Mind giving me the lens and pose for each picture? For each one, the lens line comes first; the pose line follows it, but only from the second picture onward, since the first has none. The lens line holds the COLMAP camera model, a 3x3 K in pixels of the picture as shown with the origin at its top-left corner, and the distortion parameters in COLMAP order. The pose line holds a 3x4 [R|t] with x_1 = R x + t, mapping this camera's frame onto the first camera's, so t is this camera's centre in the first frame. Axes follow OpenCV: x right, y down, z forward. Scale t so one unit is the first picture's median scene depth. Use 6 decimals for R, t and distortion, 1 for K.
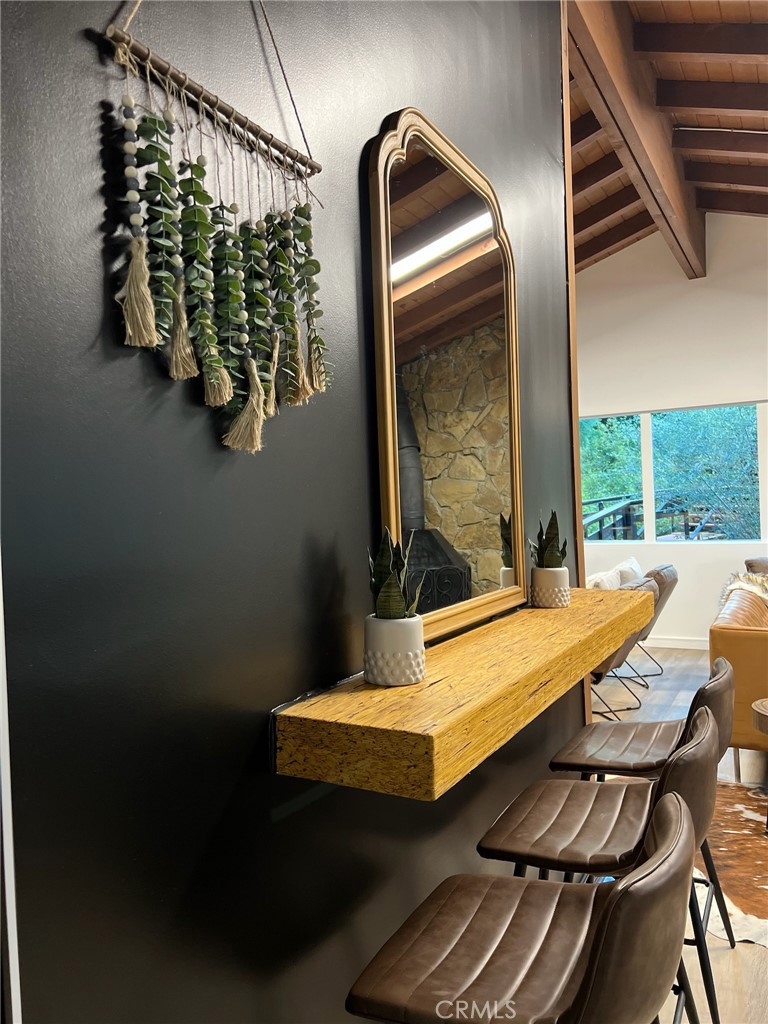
lens RADIAL K [[769.3, 0, 385.0], [0, 769.3, 511.2], [0, 0, 1]] dist [0.002064, -0.000703]
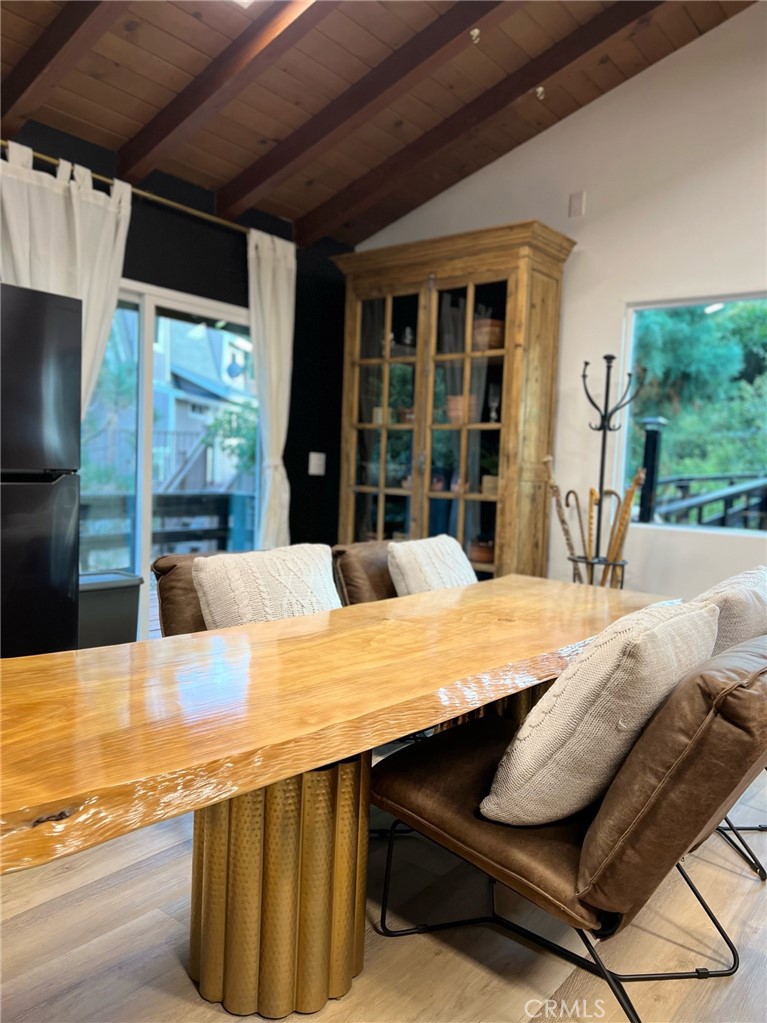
lens RADIAL K [[768.5, 0, 383.9], [0, 768.5, 514.1], [0, 0, 1]] dist [0.002064, -0.000703]
pose [[0.983723, 0.085454, -0.158075, 0.077324], [-0.077291, 0.995373, 0.057093, 0.008063], [0.162222, -0.043946, 0.985775, 0.232410]]
